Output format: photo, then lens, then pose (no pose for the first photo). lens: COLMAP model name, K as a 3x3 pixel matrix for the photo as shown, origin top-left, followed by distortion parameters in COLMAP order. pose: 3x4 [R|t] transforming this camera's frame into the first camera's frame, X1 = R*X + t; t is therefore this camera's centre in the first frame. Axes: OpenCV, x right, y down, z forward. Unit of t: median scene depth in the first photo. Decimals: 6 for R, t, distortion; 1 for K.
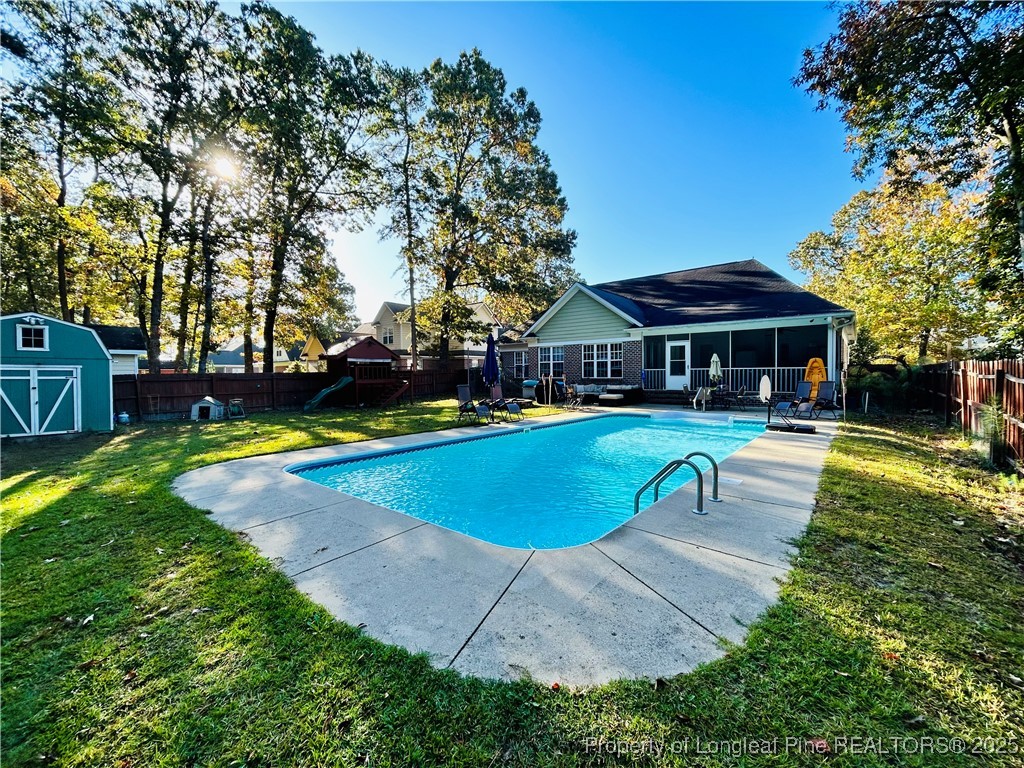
lens RADIAL K [[415.9, 0, 508.2], [0, 415.9, 382.5], [0, 0, 1]] dist [-0.001113, 0.001015]
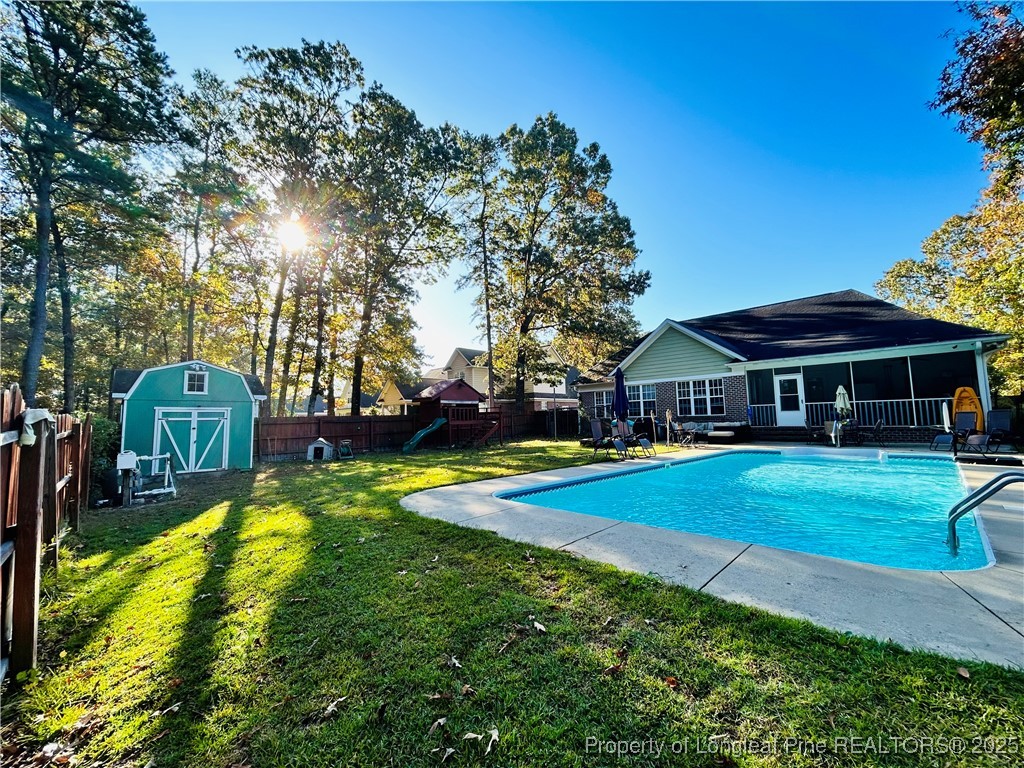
lens RADIAL K [[415.9, 0, 508.2], [0, 415.9, 382.5], [0, 0, 1]] dist [-0.001113, 0.001015]
pose [[0.994668, -0.023550, -0.100404, -0.101217], [0.012451, 0.993879, -0.109769, 0.011416], [0.102374, 0.107934, 0.988873, -0.003069]]
